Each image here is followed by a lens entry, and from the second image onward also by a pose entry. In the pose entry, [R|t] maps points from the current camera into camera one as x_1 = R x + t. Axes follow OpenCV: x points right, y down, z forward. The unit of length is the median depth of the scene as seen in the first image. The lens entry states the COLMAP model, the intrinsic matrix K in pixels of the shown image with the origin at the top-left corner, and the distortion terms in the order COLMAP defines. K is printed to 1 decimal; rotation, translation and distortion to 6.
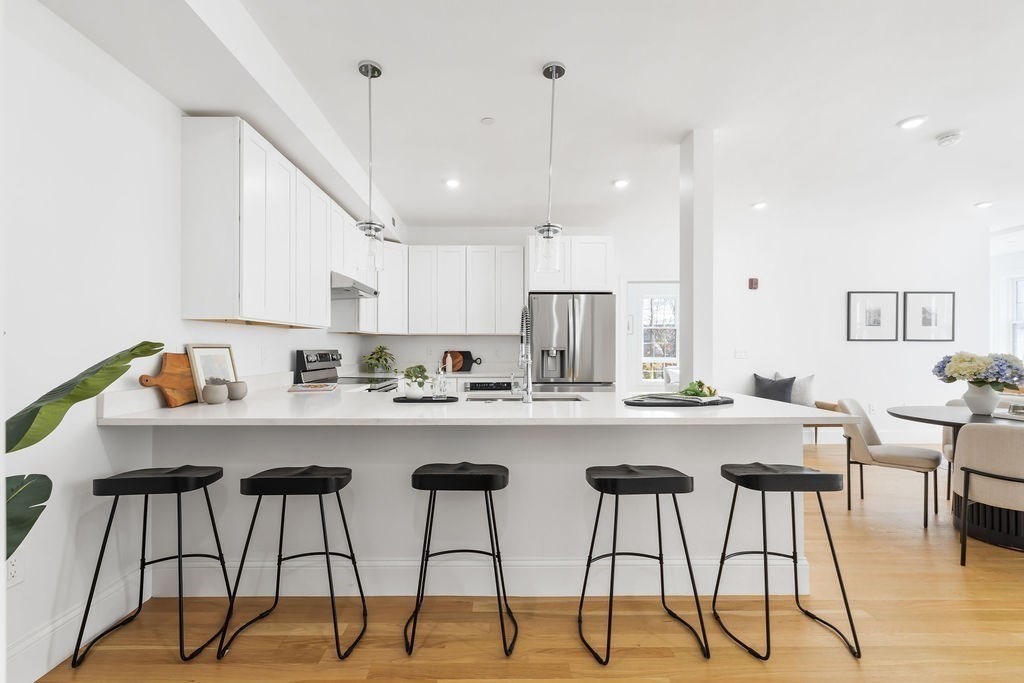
lens RADIAL K [[430.0, 0, 506.1], [0, 430.0, 343.9], [0, 0, 1]] dist [-0.003123, -0.000691]
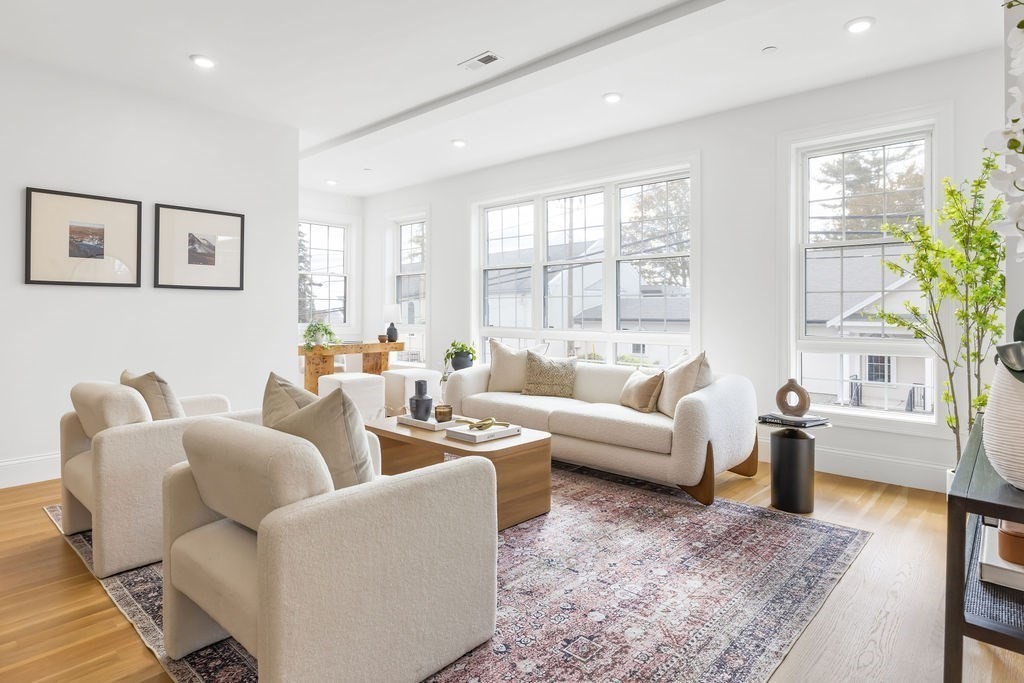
lens RADIAL K [[552.9, 0, 540.4], [0, 552.9, 307.1], [0, 0, 1]] dist [-0.003393, -0.001303]
pose [[0.641697, 0.005223, 0.766940, 0.687810], [-0.005202, 0.999983, -0.002458, 0.020226], [-0.766941, -0.002413, 0.641714, 0.103158]]
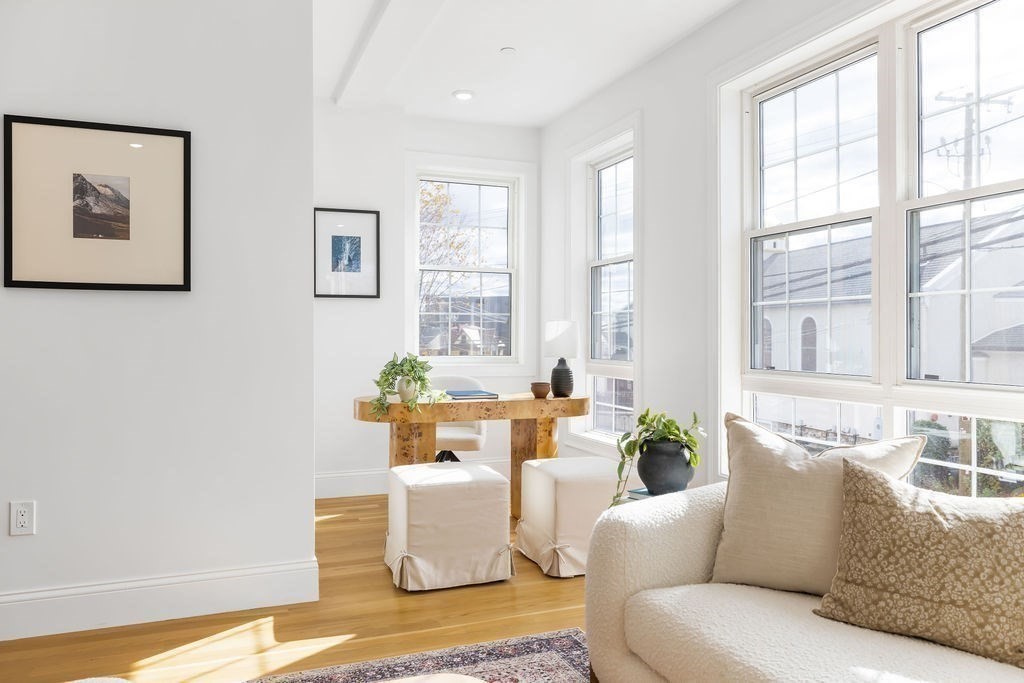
lens RADIAL K [[748.3, 0, 512.0], [0, 748.3, 341.5], [0, 0, 1]] dist [-0.008953, -0.003160]
pose [[0.924456, -0.006736, 0.381229, 1.054476], [0.001387, 0.999897, 0.014306, 0.023844], [-0.381286, -0.012696, 0.924370, 0.404713]]
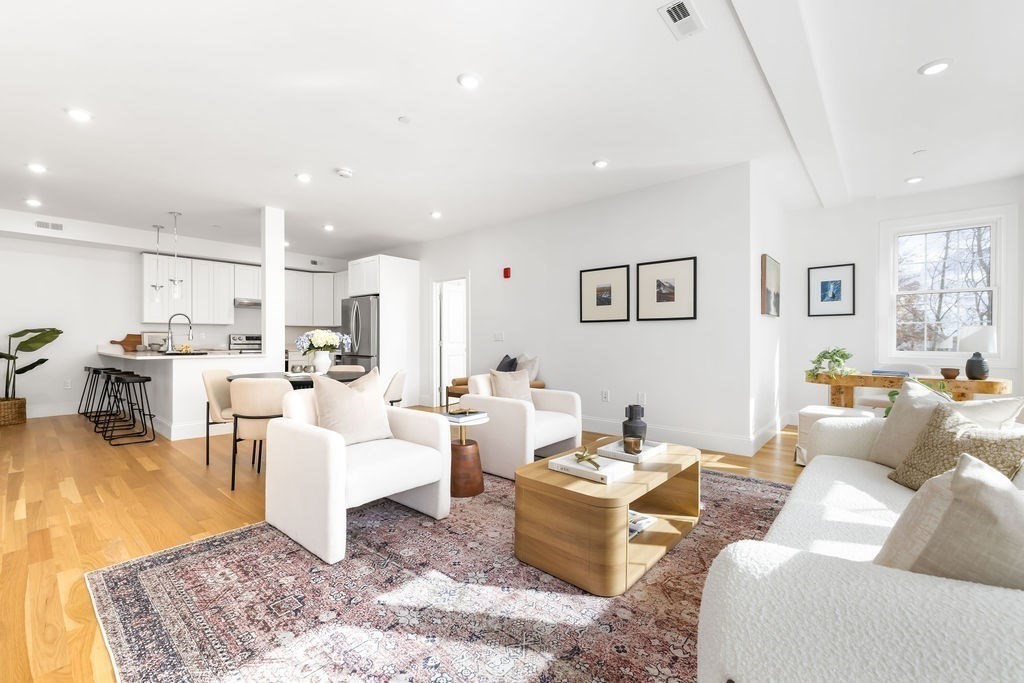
lens RADIAL K [[430.0, 0, 506.1], [0, 430.0, 343.9], [0, 0, 1]] dist [-0.003123, -0.000691]
pose [[0.759740, 0.002547, -0.650222, 1.295645], [0.005244, 0.999936, 0.010044, 0.030307], [0.650206, -0.011041, 0.759678, 0.164926]]
